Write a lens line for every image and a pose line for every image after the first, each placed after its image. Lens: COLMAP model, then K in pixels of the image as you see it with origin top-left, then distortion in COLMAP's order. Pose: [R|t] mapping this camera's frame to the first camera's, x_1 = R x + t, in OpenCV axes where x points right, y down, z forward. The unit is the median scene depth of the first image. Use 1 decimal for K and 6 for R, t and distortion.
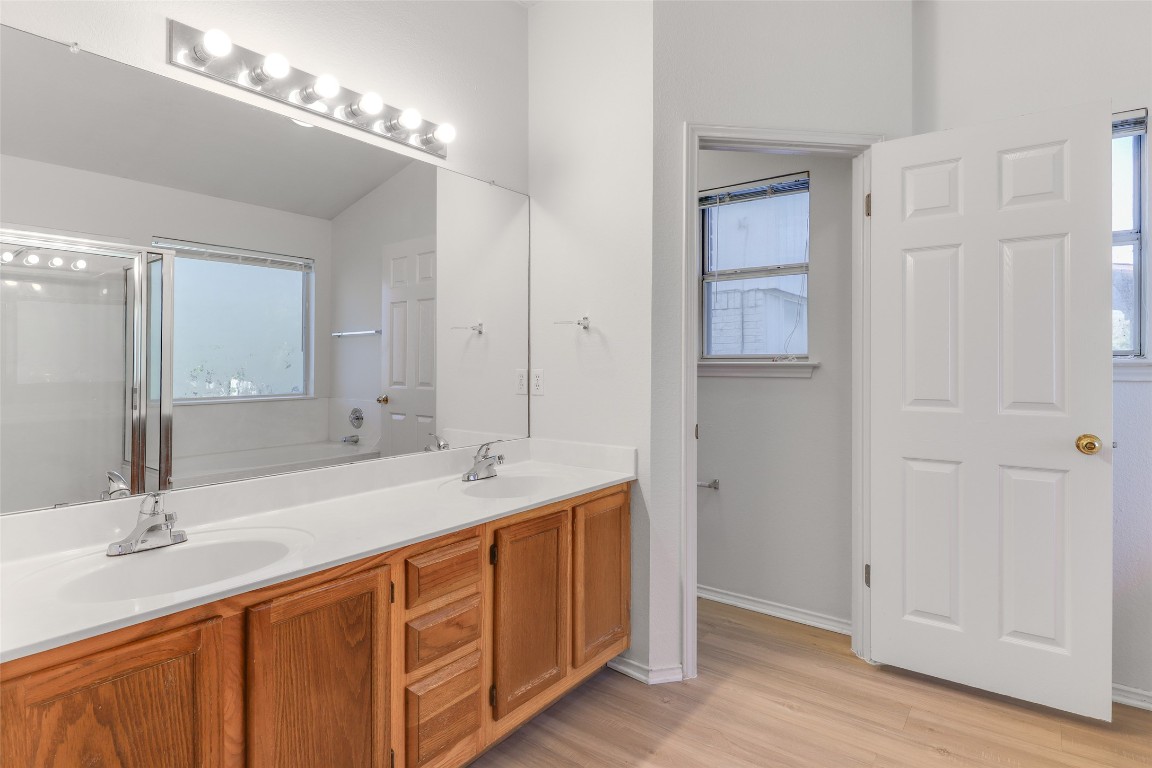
lens RADIAL K [[612.2, 0, 571.8], [0, 612.2, 366.8], [0, 0, 1]] dist [0.008536, 0.000090]
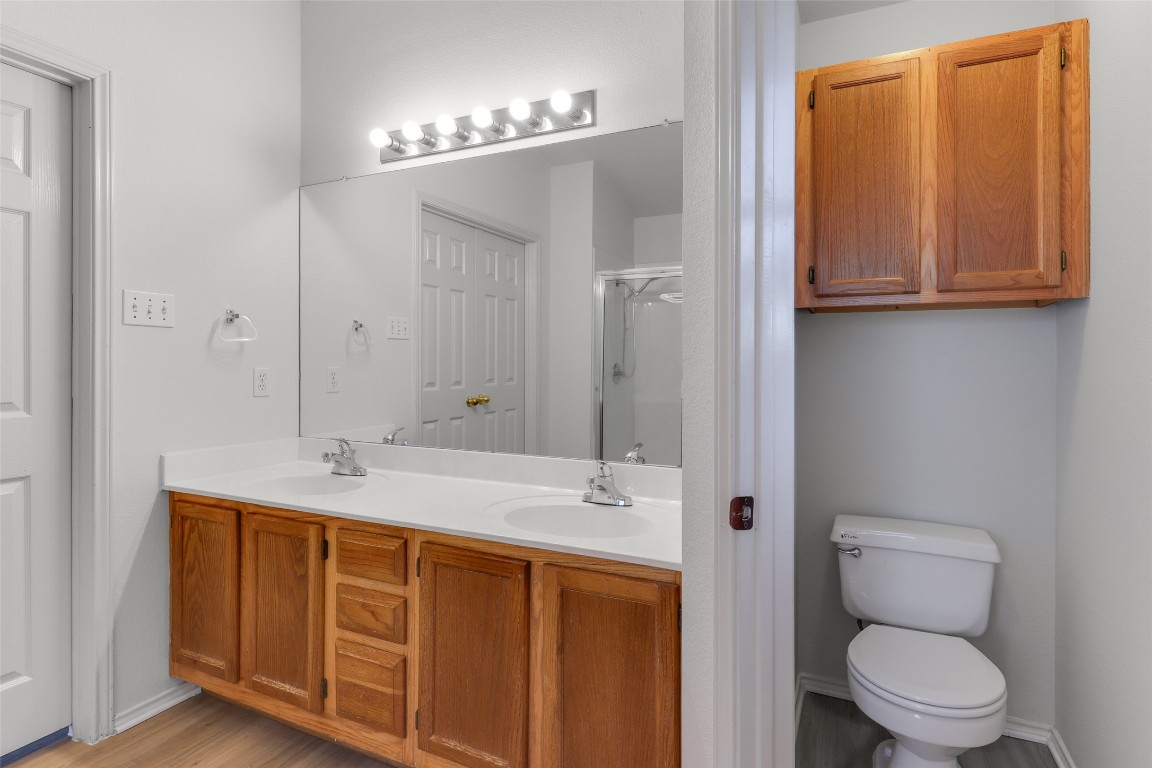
lens RADIAL K [[594.5, 0, 575.4], [0, 594.5, 359.4], [0, 0, 1]] dist [0.001083, -0.000191]
pose [[0.207000, 0.001060, -0.978340, 0.865158], [-0.007906, 0.999969, -0.000590, -0.008083], [0.978309, 0.007857, 0.207002, 1.129266]]
